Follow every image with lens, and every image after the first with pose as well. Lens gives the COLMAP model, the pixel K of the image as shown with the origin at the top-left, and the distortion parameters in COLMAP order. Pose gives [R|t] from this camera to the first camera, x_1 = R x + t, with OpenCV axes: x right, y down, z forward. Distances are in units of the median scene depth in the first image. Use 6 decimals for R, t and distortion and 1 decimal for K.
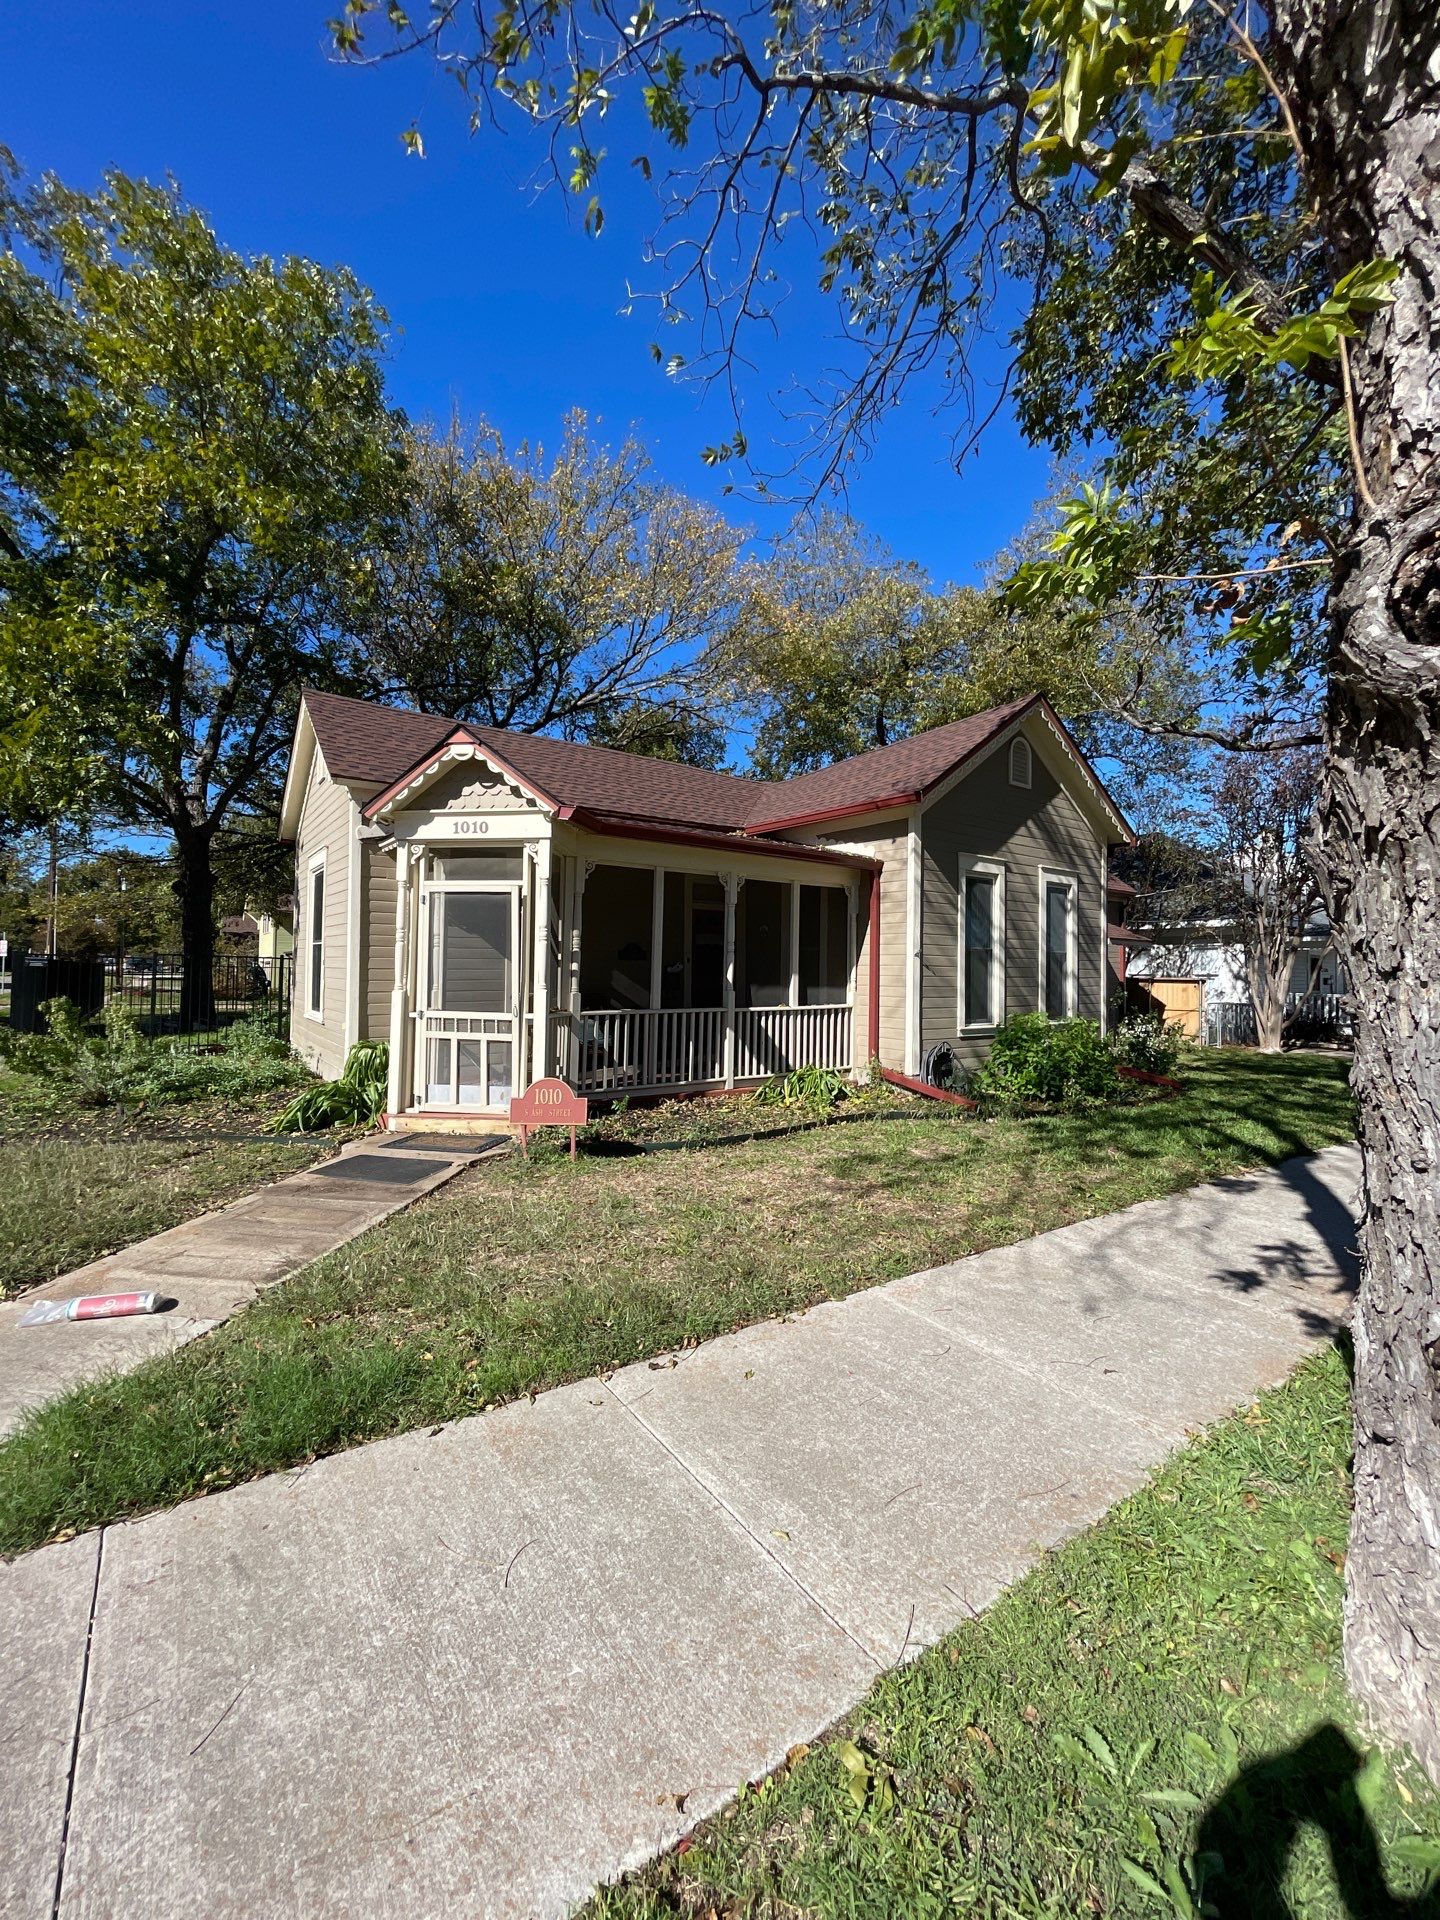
lens RADIAL K [[780.0, 0, 720.0], [0, 780.0, 960.0], [0, 0, 1]] dist [-0.000037, -0.000006]
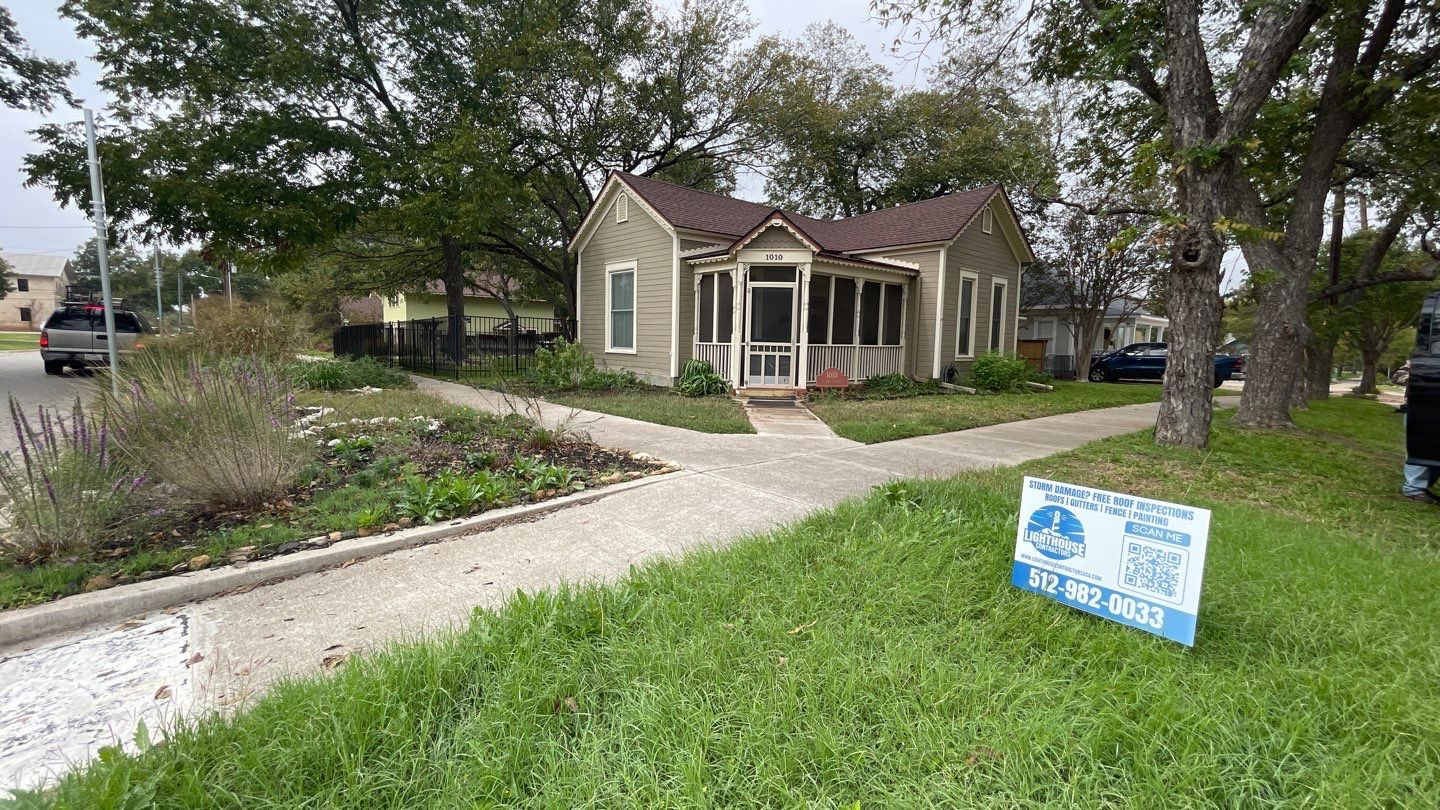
lens RADIAL K [[582.7, 0, 720.0], [0, 582.7, 405.0], [0, 0, 1]] dist [-0.000219, -0.000179]
pose [[0.993209, -0.011941, 0.115727, -0.659686], [-0.004397, 0.990155, 0.139908, 0.011197], [-0.116259, -0.139467, 0.983378, -0.636097]]
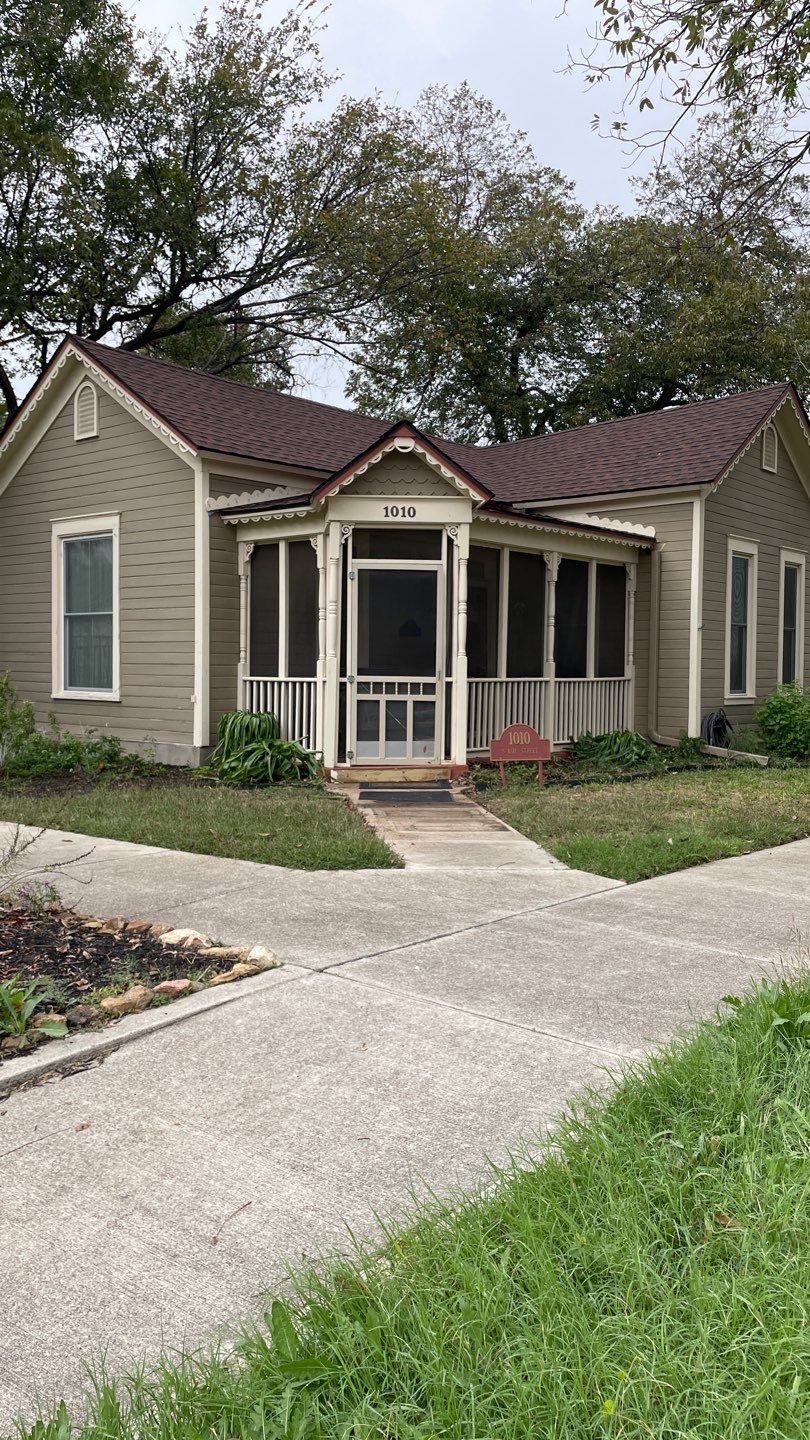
lens RADIAL K [[1072.9, 0, 405.0], [0, 1072.9, 720.0], [0, 0, 1]] dist [0.080593, -0.090105]
pose [[0.966559, -0.022280, 0.255473, -0.712009], [0.001625, 0.996731, 0.080780, 0.003384], [-0.256437, -0.077664, 0.963436, -0.516121]]
